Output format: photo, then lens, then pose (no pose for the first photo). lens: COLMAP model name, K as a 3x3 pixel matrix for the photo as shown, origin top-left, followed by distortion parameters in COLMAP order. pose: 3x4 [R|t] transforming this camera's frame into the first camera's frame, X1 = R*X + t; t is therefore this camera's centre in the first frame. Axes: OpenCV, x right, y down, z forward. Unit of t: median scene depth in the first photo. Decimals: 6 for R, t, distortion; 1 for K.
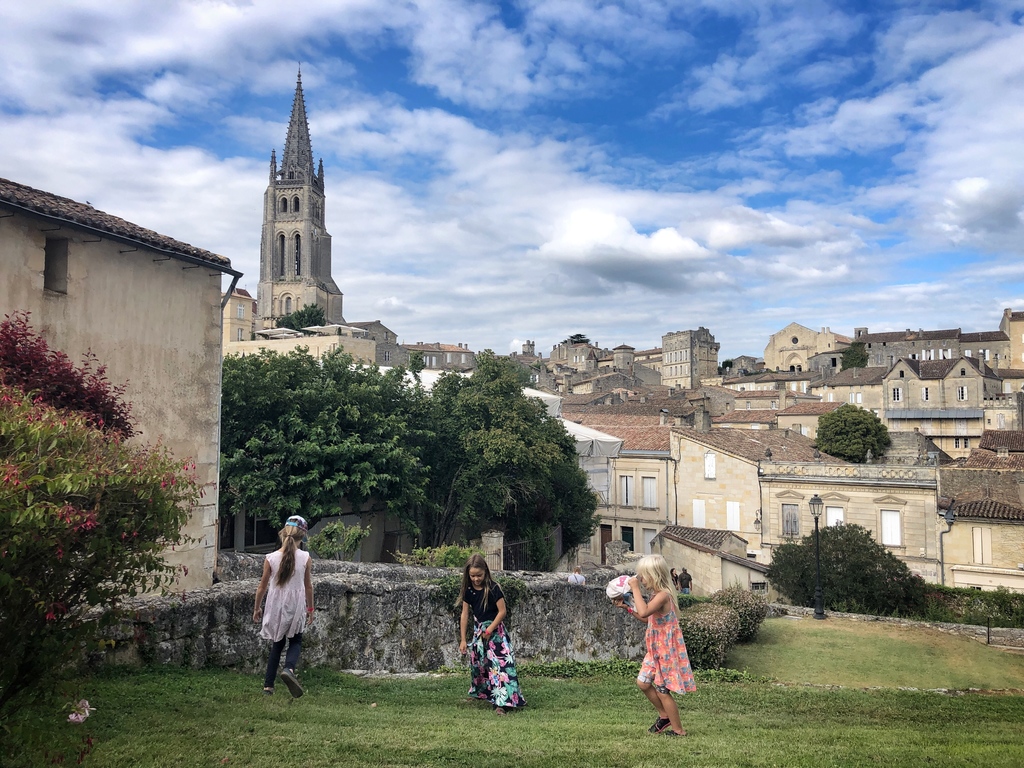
lens RADIAL K [[835.3, 0, 501.2], [0, 835.3, 386.3], [0, 0, 1]] dist [0.028481, -0.008841]
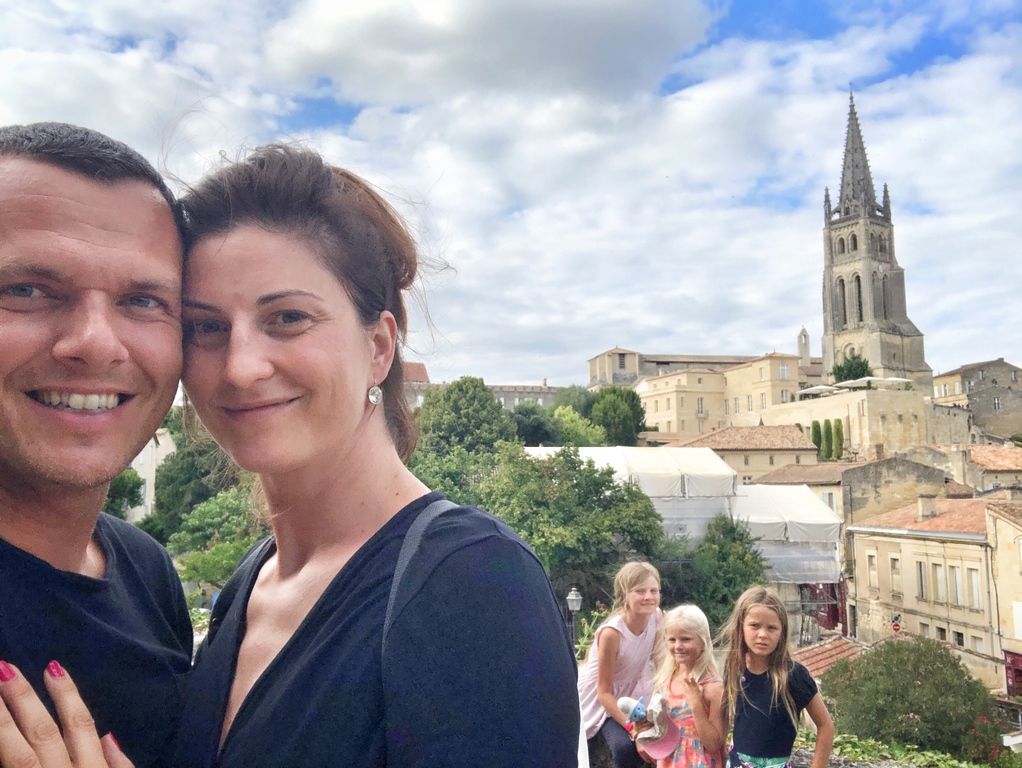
lens RADIAL K [[963.2, 0, 505.3], [0, 963.2, 386.1], [0, 0, 1]] dist [0.000510, 0.000000]
pose [[0.698198, -0.091841, -0.709989, 0.206811], [0.050018, 0.995572, -0.079596, -0.003581], [0.714155, 0.020061, 0.699700, 0.029000]]
